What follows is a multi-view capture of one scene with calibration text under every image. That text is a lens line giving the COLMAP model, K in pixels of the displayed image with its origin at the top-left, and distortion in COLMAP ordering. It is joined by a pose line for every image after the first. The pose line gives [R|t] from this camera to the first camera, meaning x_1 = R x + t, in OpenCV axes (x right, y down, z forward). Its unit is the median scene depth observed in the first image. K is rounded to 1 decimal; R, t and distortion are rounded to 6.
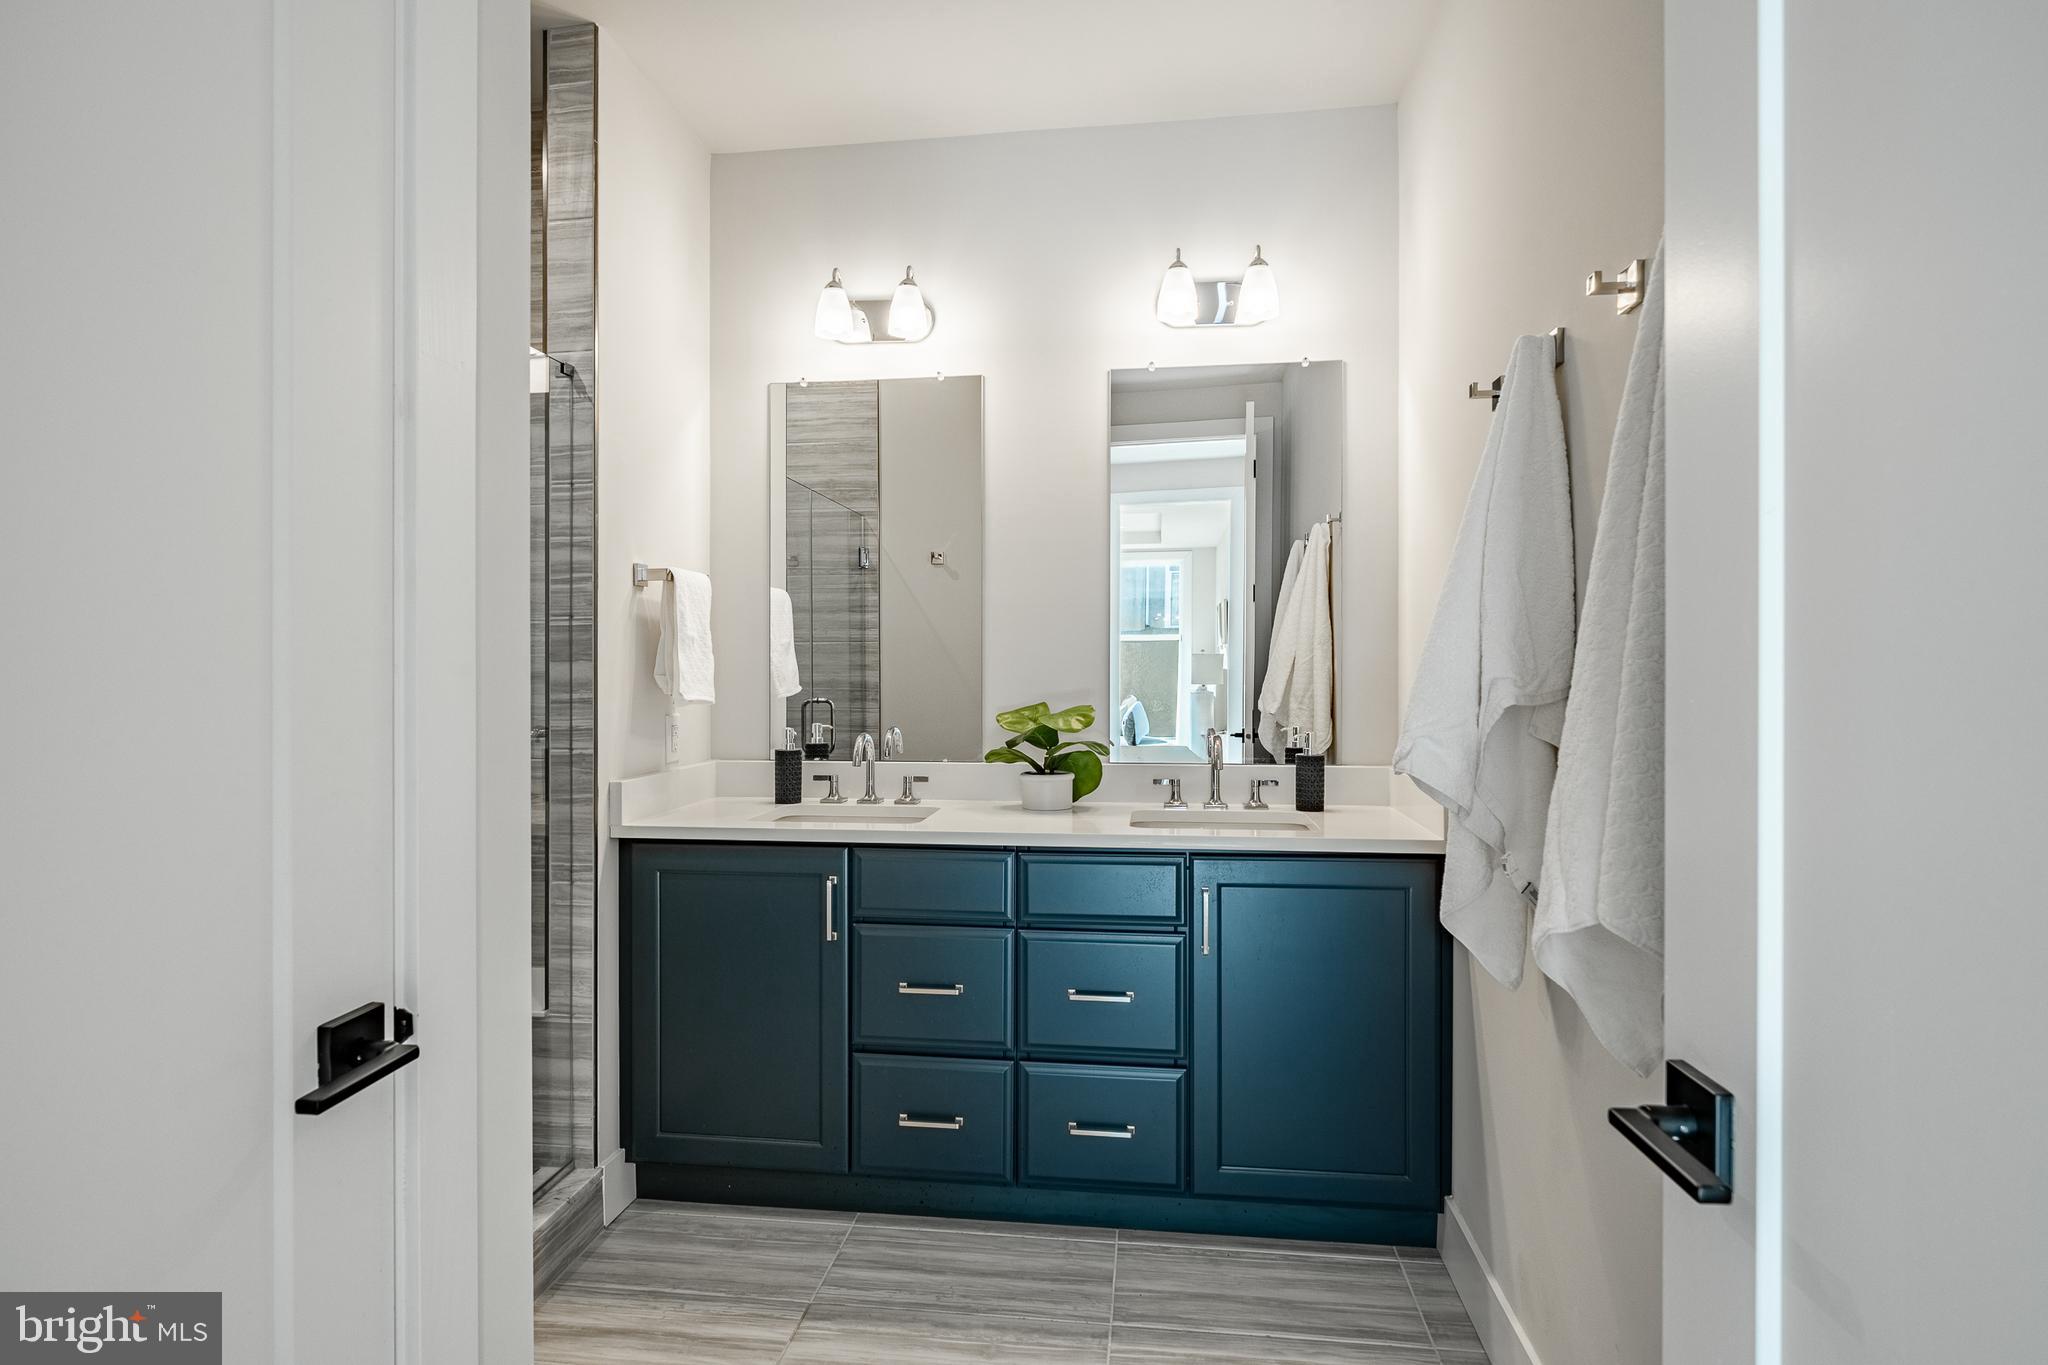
lens RADIAL K [[1068.4, 0, 1035.0], [0, 1068.4, 679.4], [0, 0, 1]] dist [-0.004852, -0.002671]
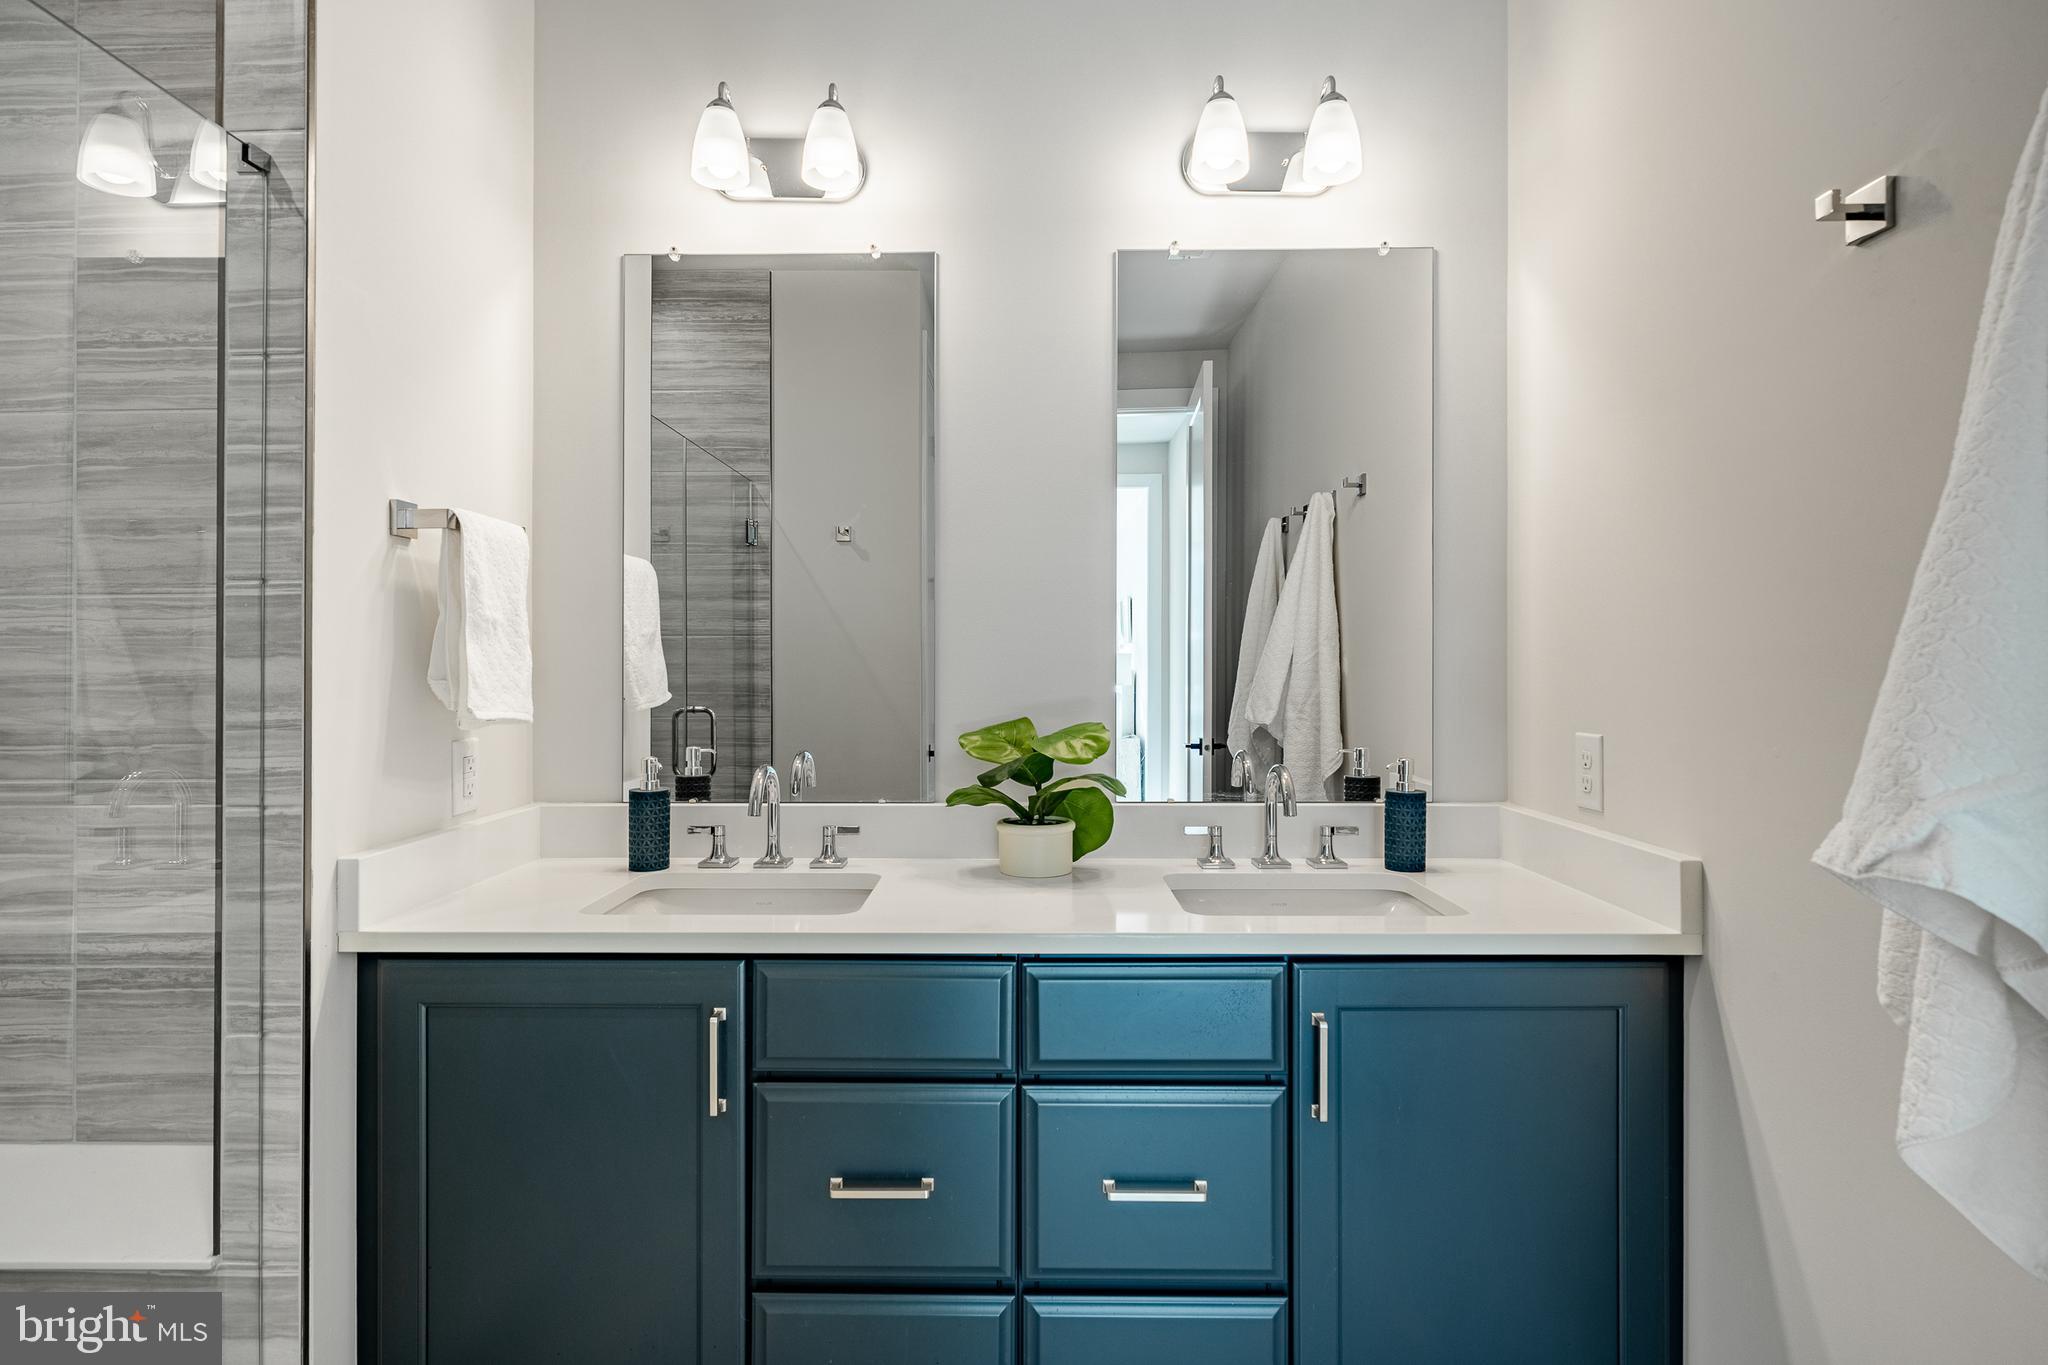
lens RADIAL K [[1024.3, 0, 1013.3], [0, 1024.3, 670.2], [0, 0, 1]] dist [-0.000581, -0.000516]
pose [[0.994683, 0.000847, 0.102983, -0.077156], [-0.000039, 0.999969, -0.007853, -0.004990], [-0.102987, 0.007807, 0.994652, 0.371036]]
